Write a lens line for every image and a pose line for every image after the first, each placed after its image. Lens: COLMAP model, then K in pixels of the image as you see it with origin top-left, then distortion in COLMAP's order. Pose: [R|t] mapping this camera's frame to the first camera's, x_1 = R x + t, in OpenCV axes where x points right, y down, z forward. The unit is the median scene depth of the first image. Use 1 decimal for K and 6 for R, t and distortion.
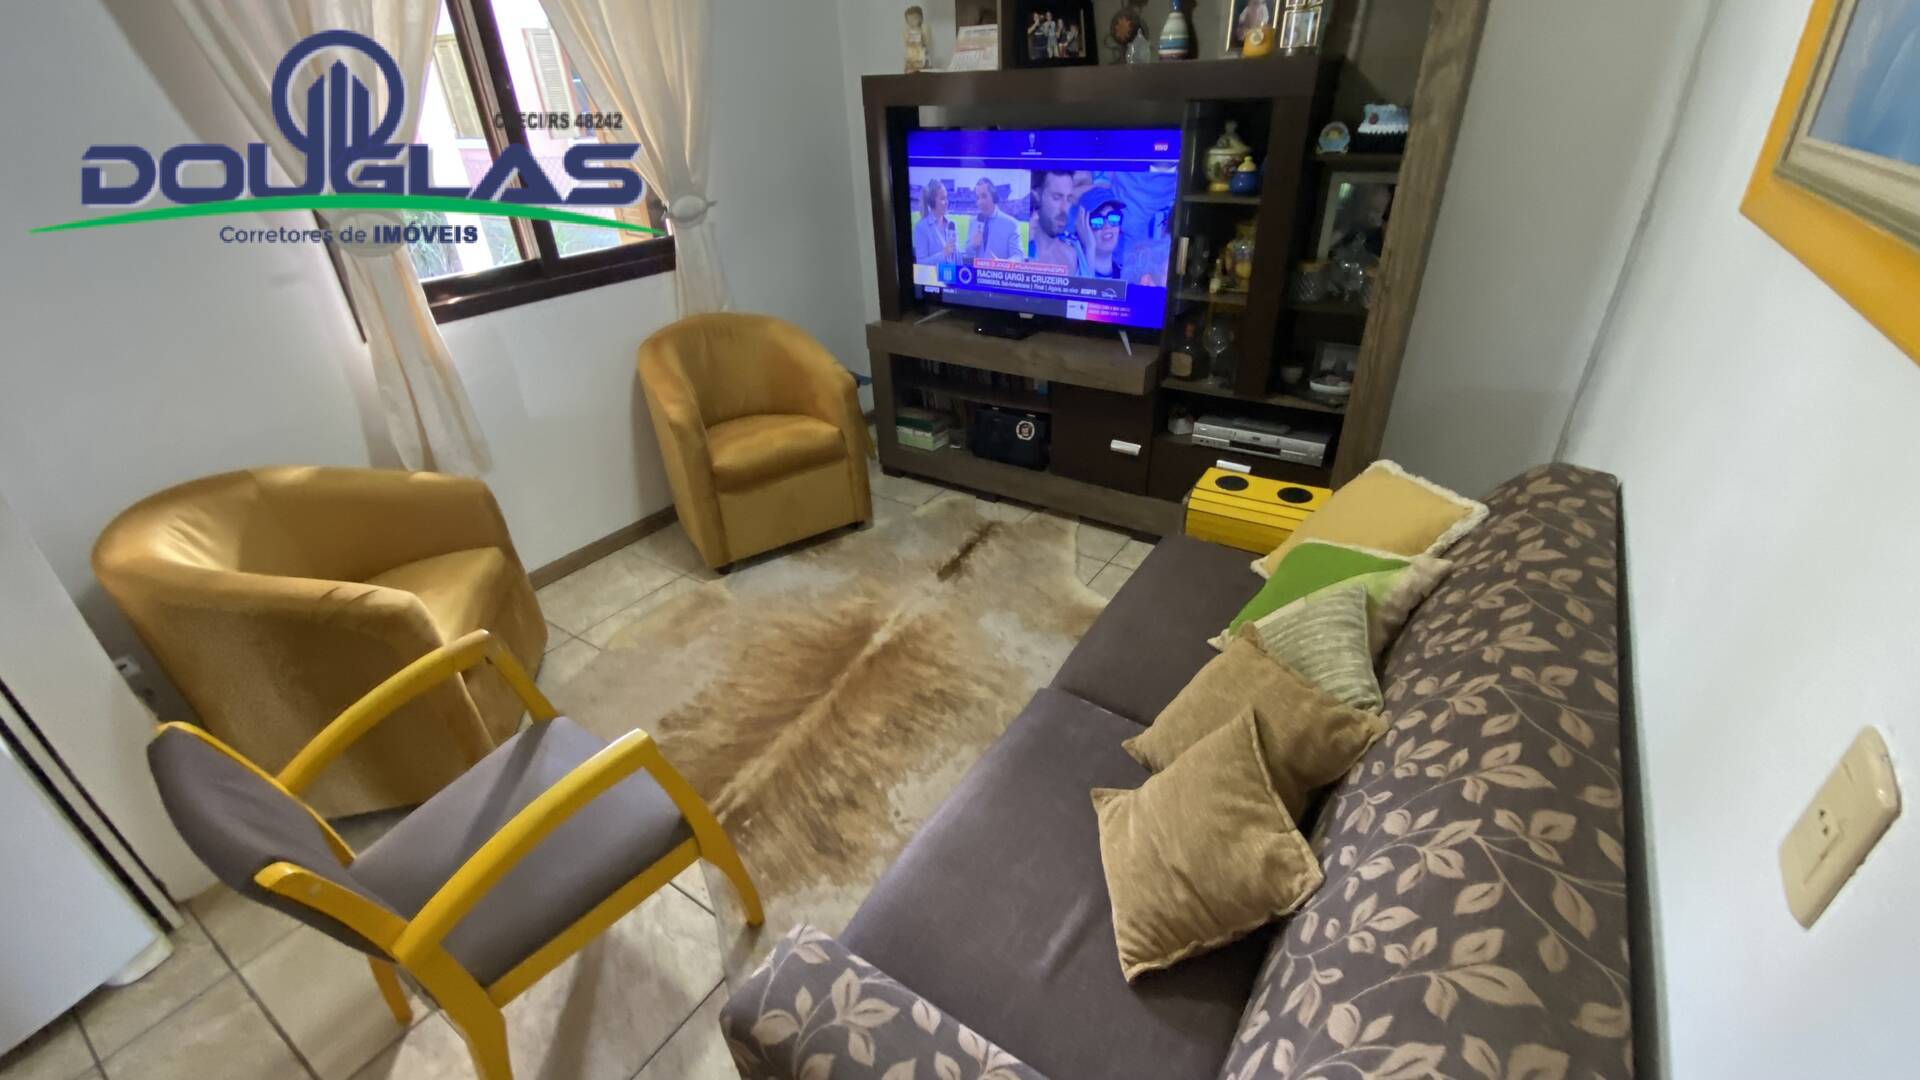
lens RADIAL K [[791.1, 0, 949.2], [0, 791.1, 552.5], [0, 0, 1]] dist [0.018879, -0.019512]
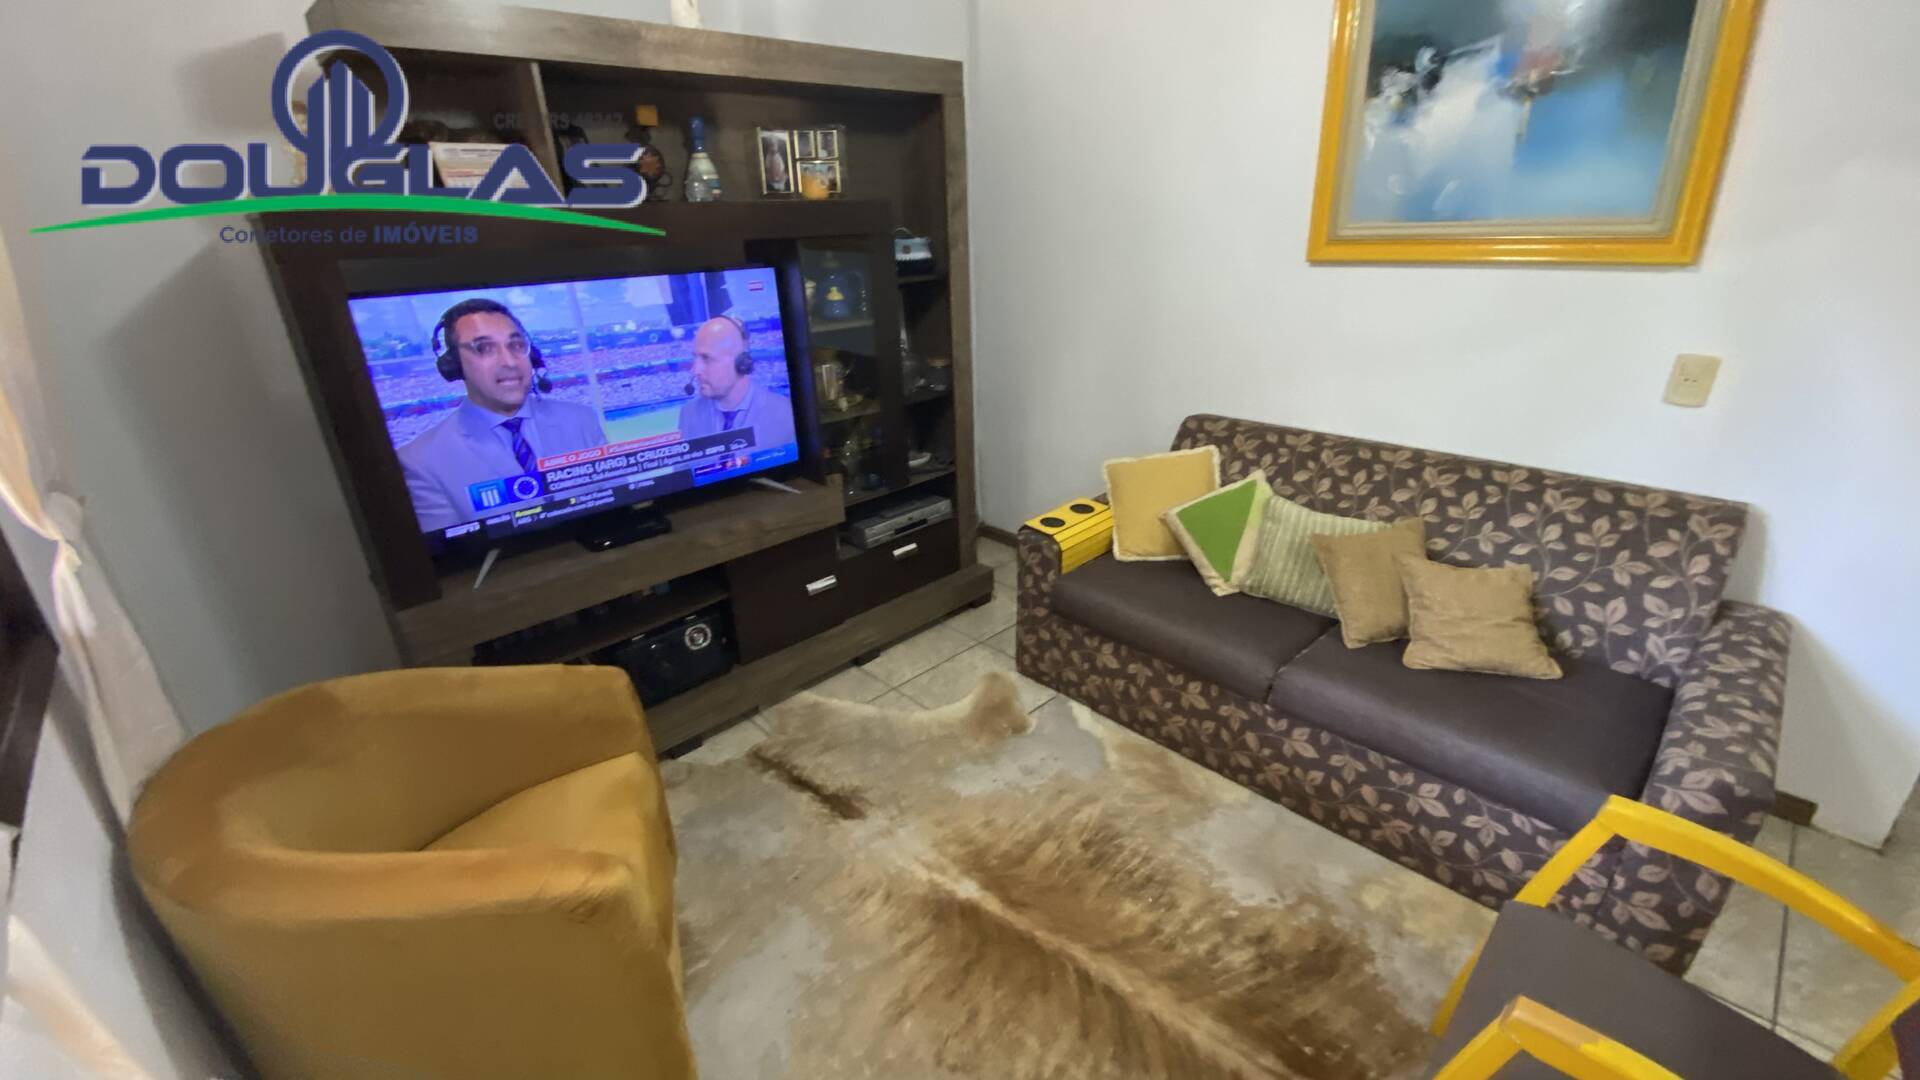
lens RADIAL K [[791.1, 0, 957.5], [0, 791.1, 541.8], [0, 0, 1]] dist [0.018879, -0.019512]
pose [[0.184327, -0.346796, 0.919650, -0.639412], [0.514652, 0.831210, 0.210293, -0.316665], [-0.837351, 0.434538, 0.331694, 0.593598]]
